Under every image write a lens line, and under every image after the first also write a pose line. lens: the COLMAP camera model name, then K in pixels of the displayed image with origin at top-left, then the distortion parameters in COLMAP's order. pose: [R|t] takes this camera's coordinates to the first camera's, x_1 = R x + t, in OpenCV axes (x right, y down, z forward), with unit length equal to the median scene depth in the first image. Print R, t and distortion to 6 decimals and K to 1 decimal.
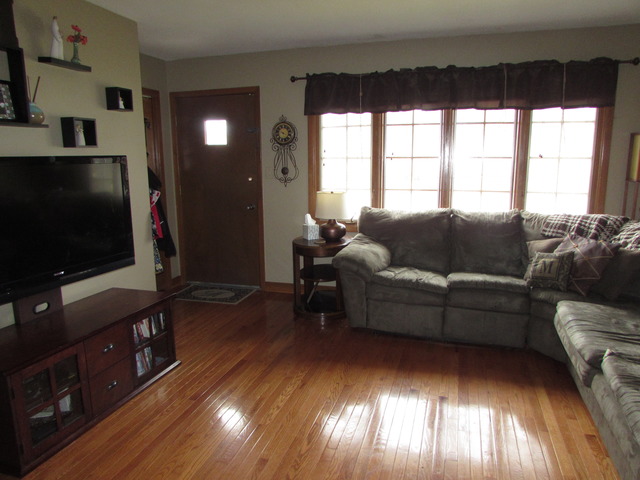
lens RADIAL K [[436.5, 0, 319.6], [0, 436.5, 249.7], [0, 0, 1]] dist [-0.055825, -0.002007]
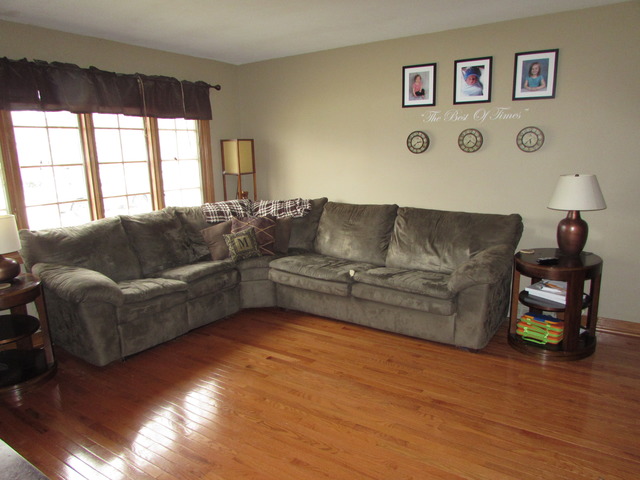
lens RADIAL K [[450.3, 0, 323.9], [0, 450.3, 238.2], [0, 0, 1]] dist [-0.041687, 0.019337]
pose [[0.256932, -0.183266, 0.948894, -0.588361], [0.220526, 0.967069, 0.127065, -0.078303], [-0.940933, 0.176609, 0.288885, 0.317741]]
